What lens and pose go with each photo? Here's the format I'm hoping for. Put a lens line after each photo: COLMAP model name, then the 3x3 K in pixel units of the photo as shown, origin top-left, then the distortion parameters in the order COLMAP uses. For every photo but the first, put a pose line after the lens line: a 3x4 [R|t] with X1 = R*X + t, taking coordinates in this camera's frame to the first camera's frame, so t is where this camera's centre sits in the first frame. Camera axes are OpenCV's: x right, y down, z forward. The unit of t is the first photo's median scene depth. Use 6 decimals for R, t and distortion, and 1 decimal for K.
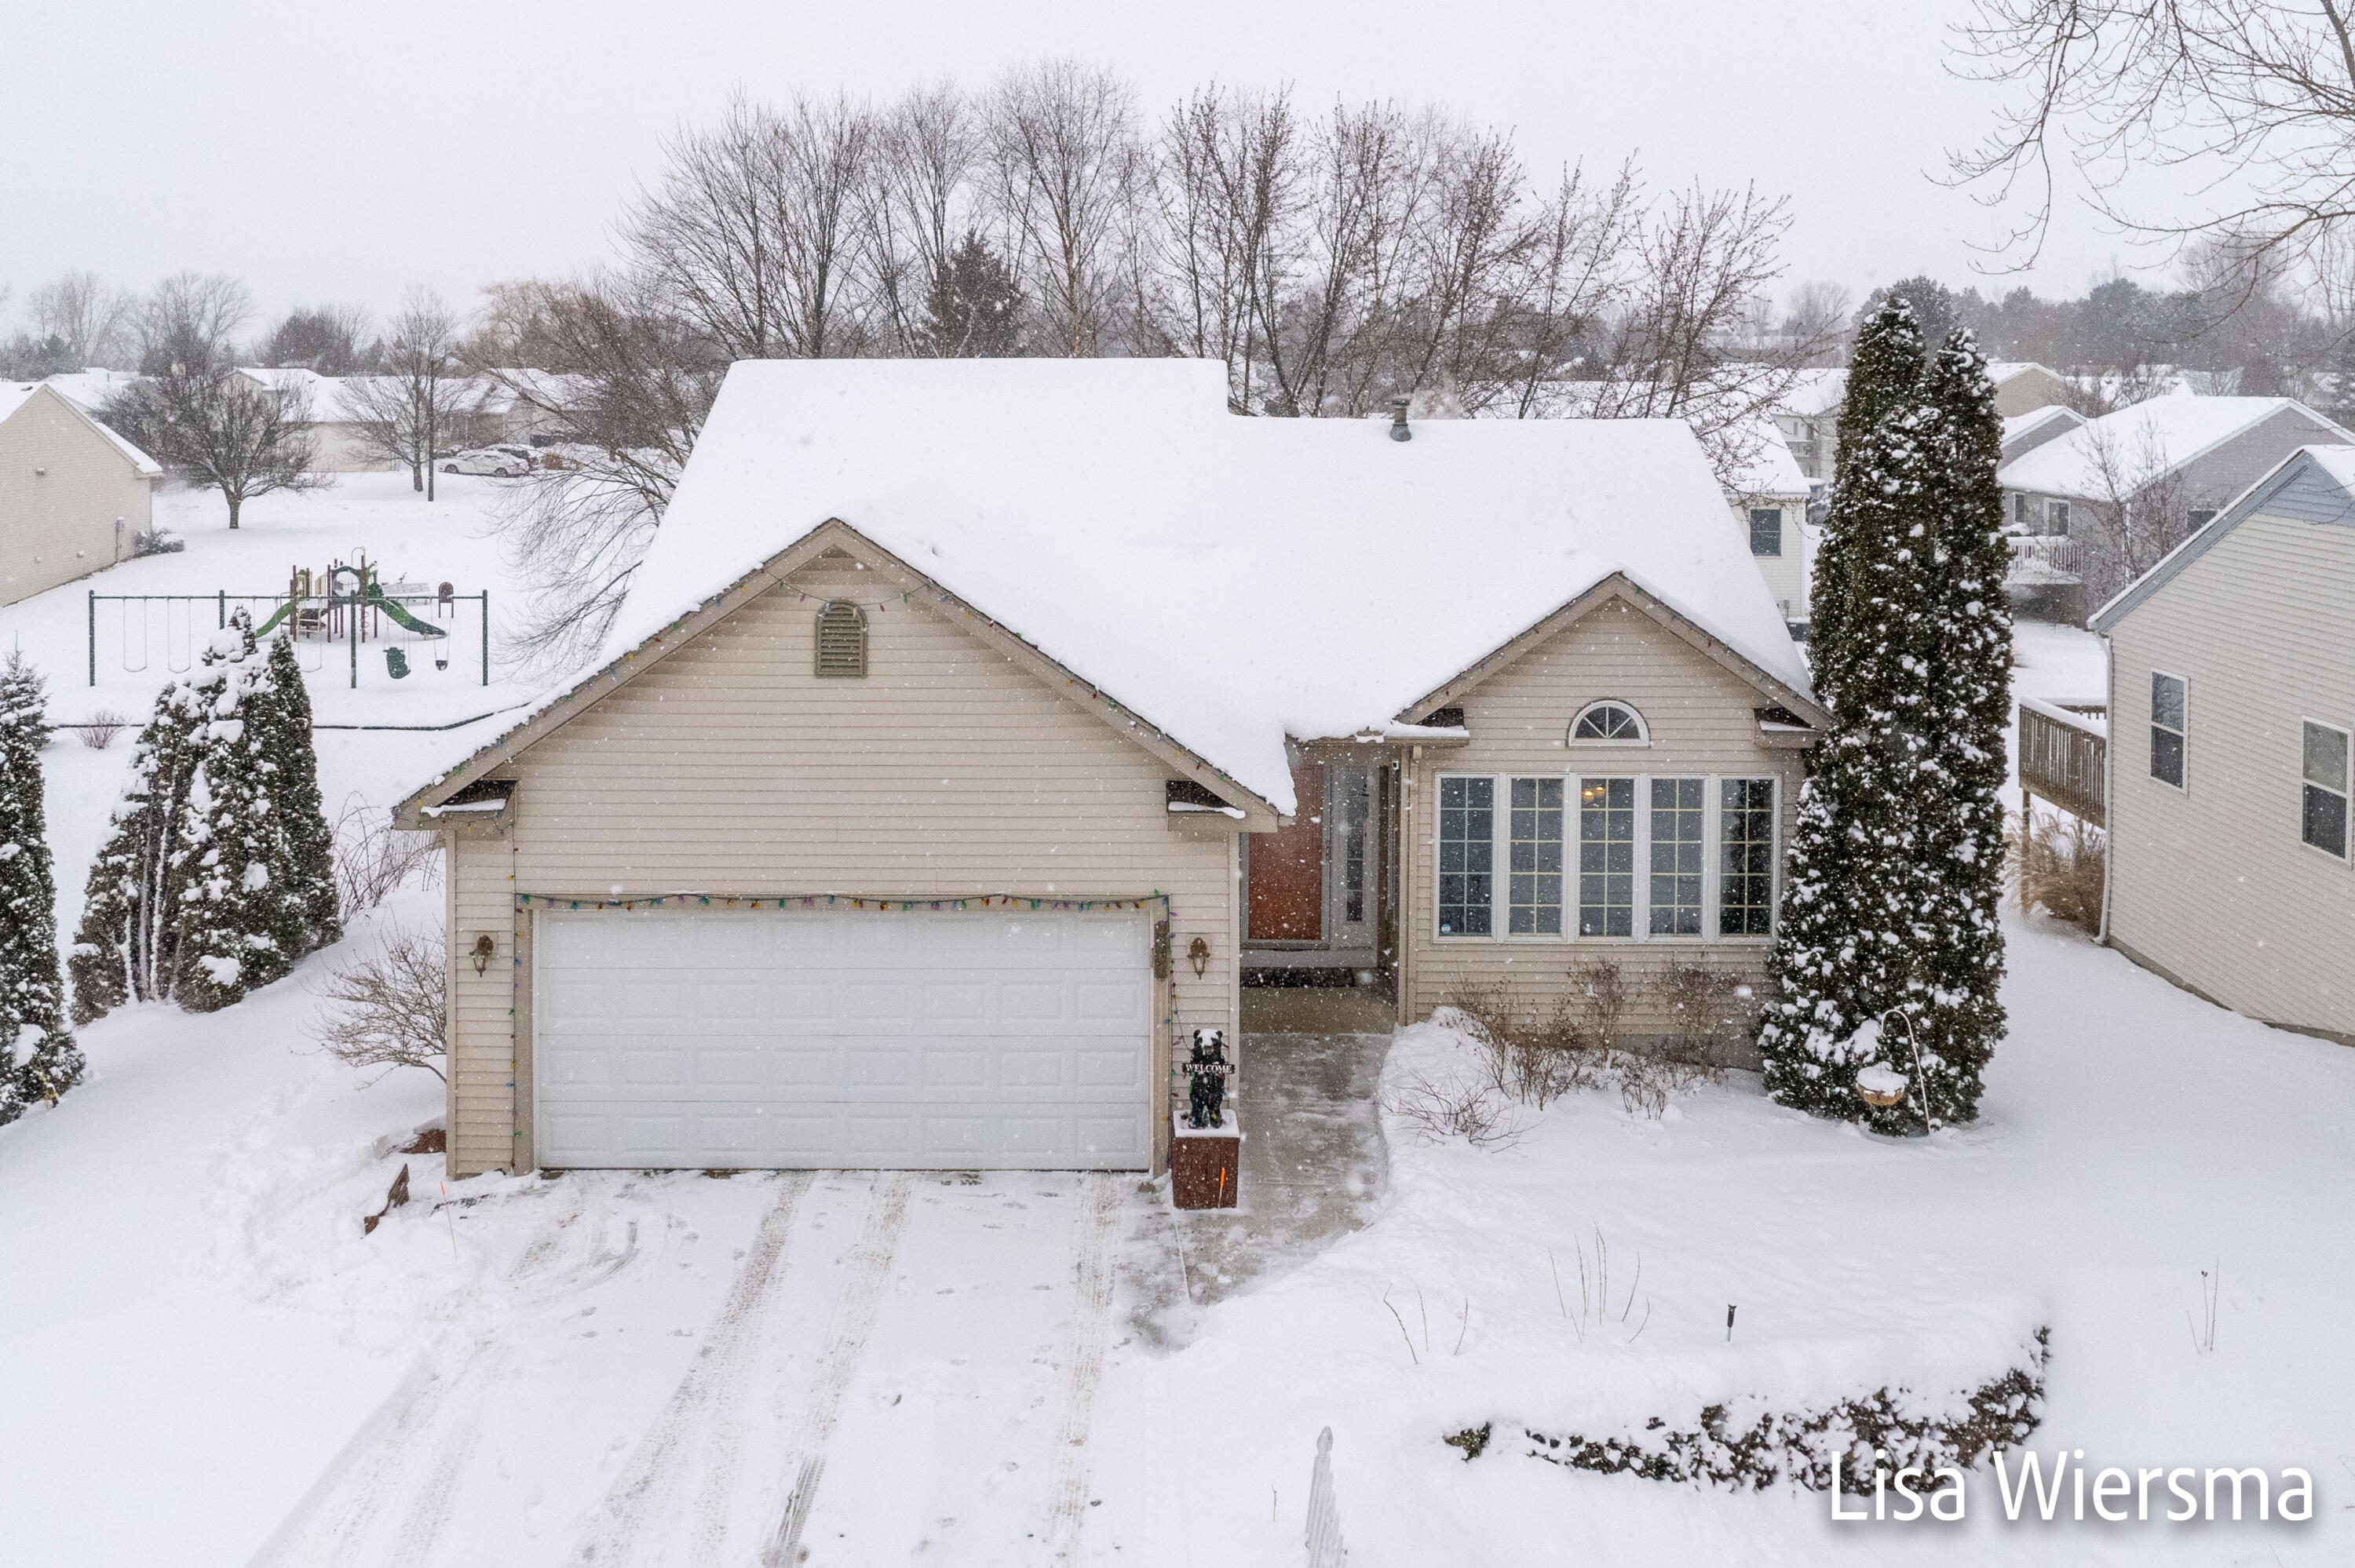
lens RADIAL K [[2031.5, 0, 1181.0], [0, 2031.5, 414.0], [0, 0, 1]] dist [-0.017935, -0.005427]
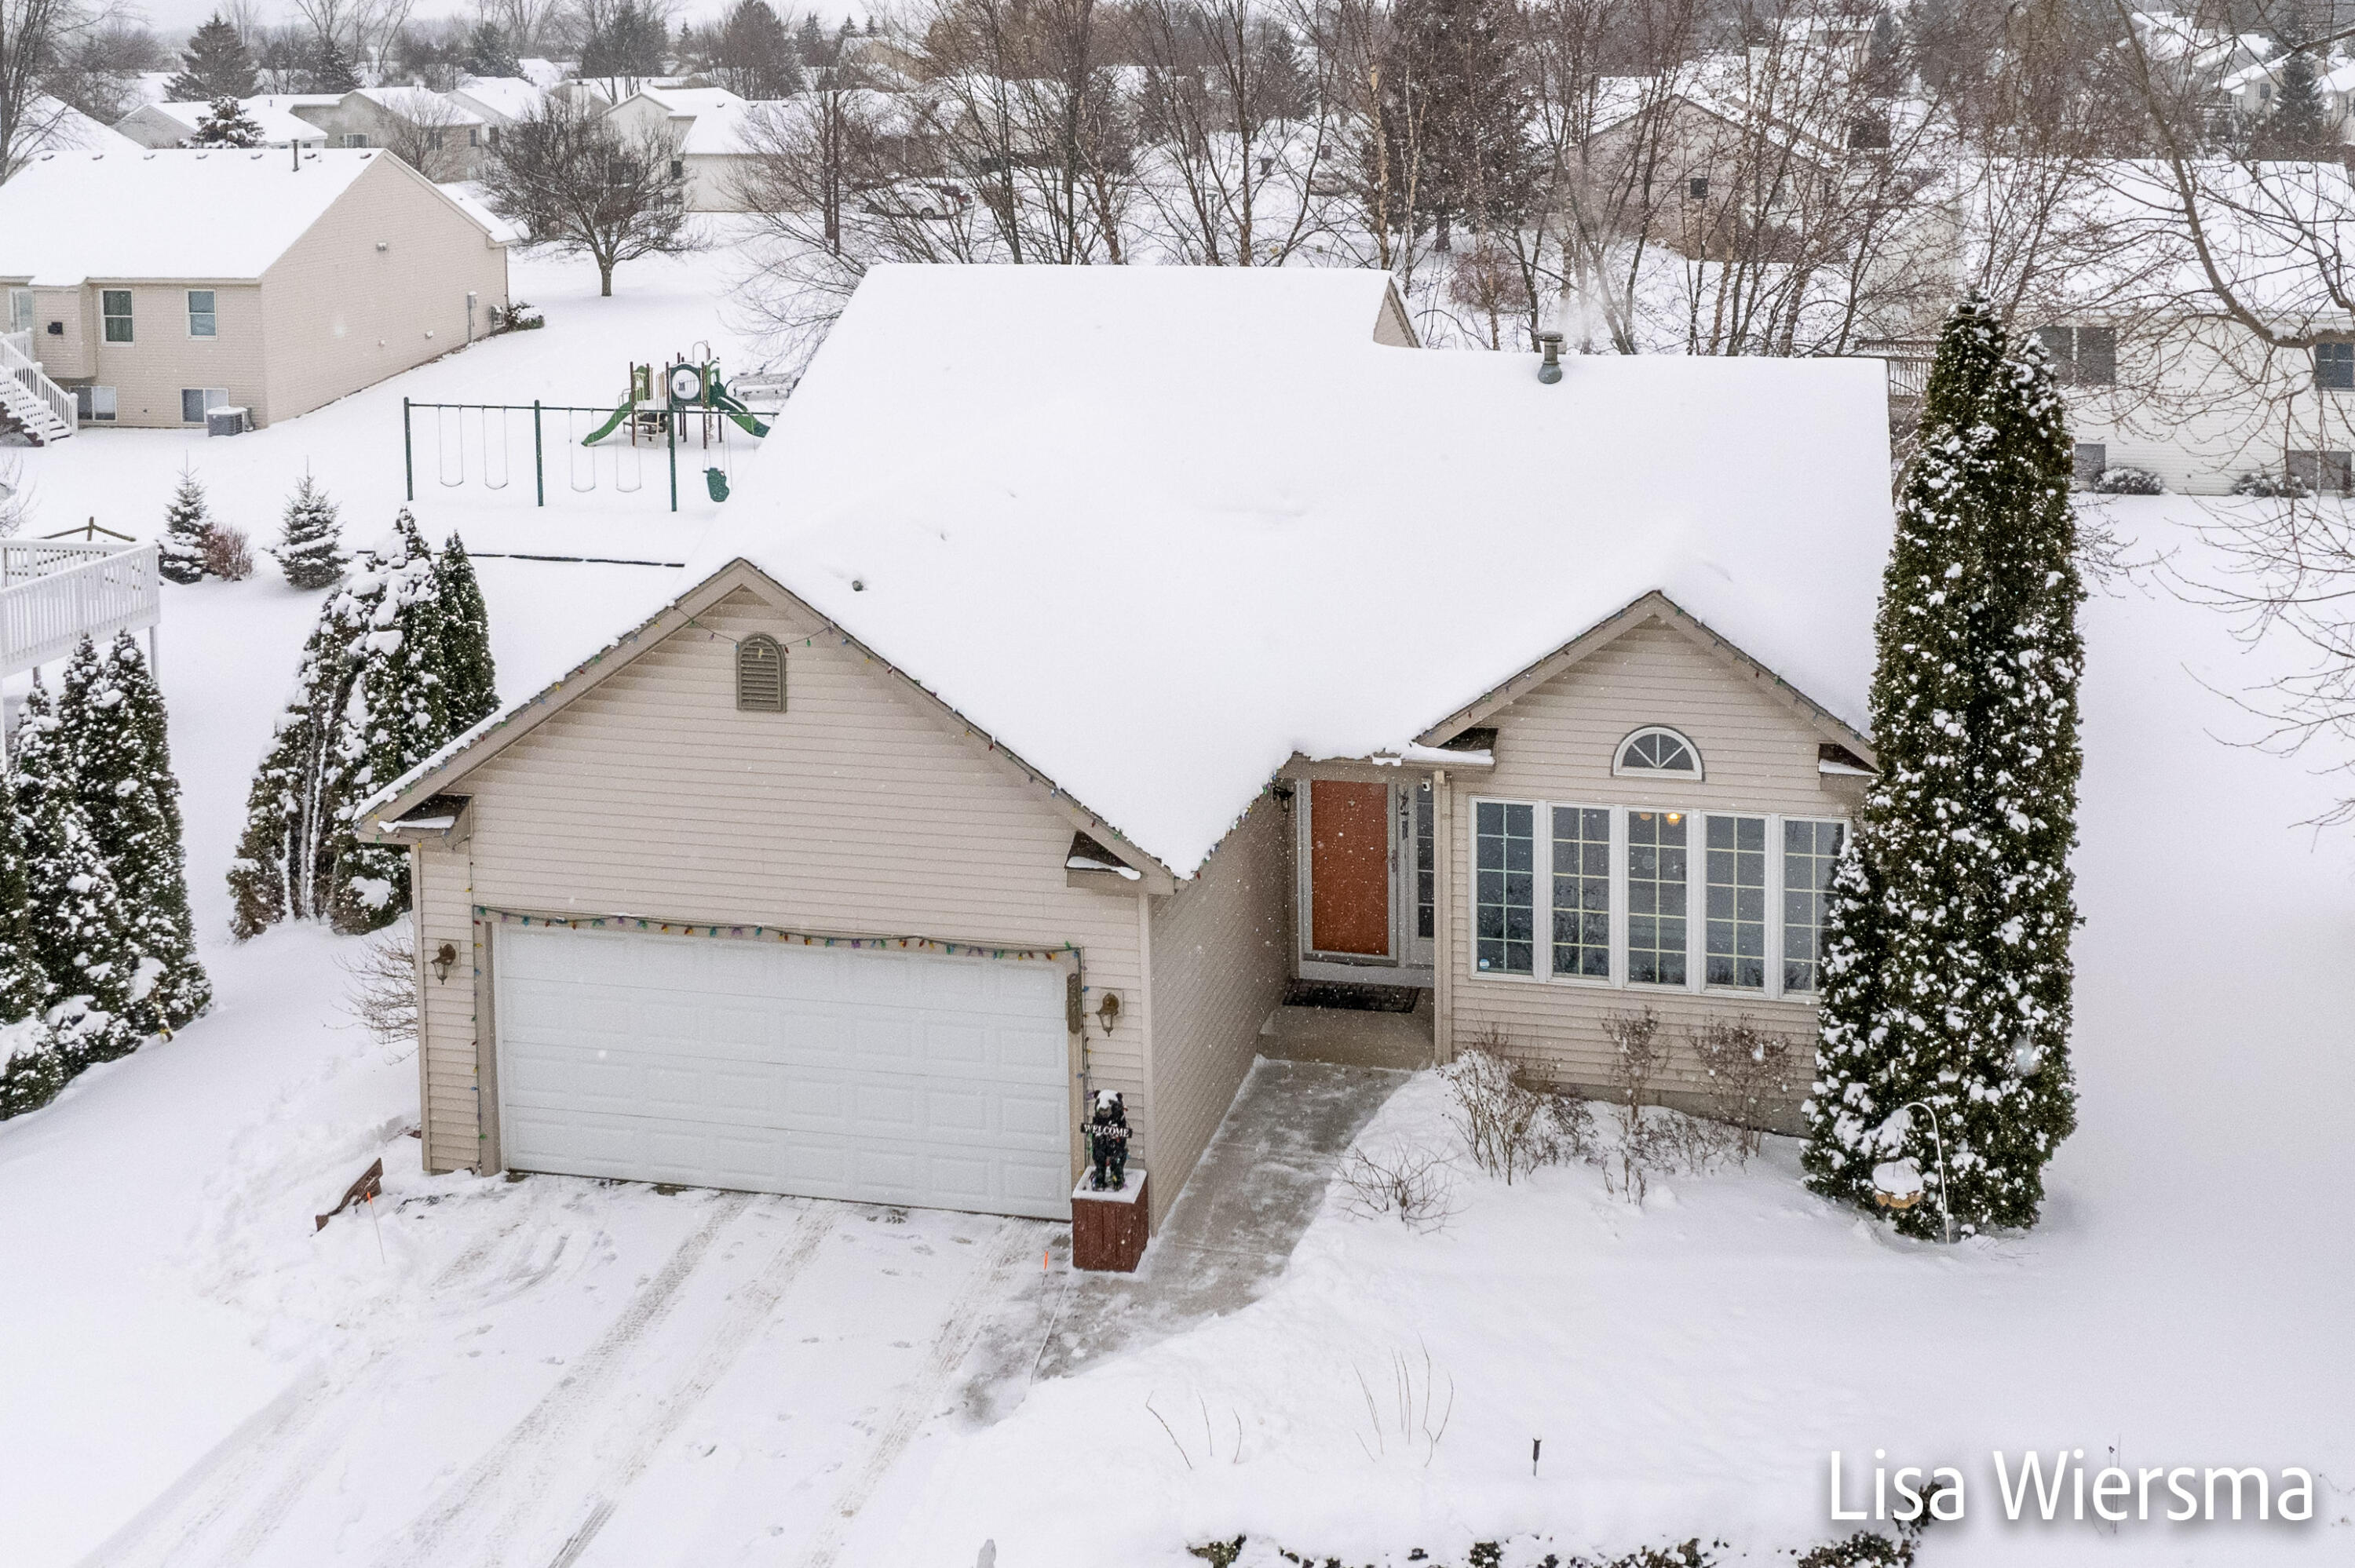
lens RADIAL K [[2554.2, 0, 1309.6], [0, 2554.2, 220.9], [0, 0, 1]] dist [-0.016250, -0.000848]
pose [[0.978850, 0.001443, -0.204574, 0.314322], [0.009347, 0.998615, 0.051767, -0.154581], [0.204365, -0.052585, 0.977481, -0.135906]]
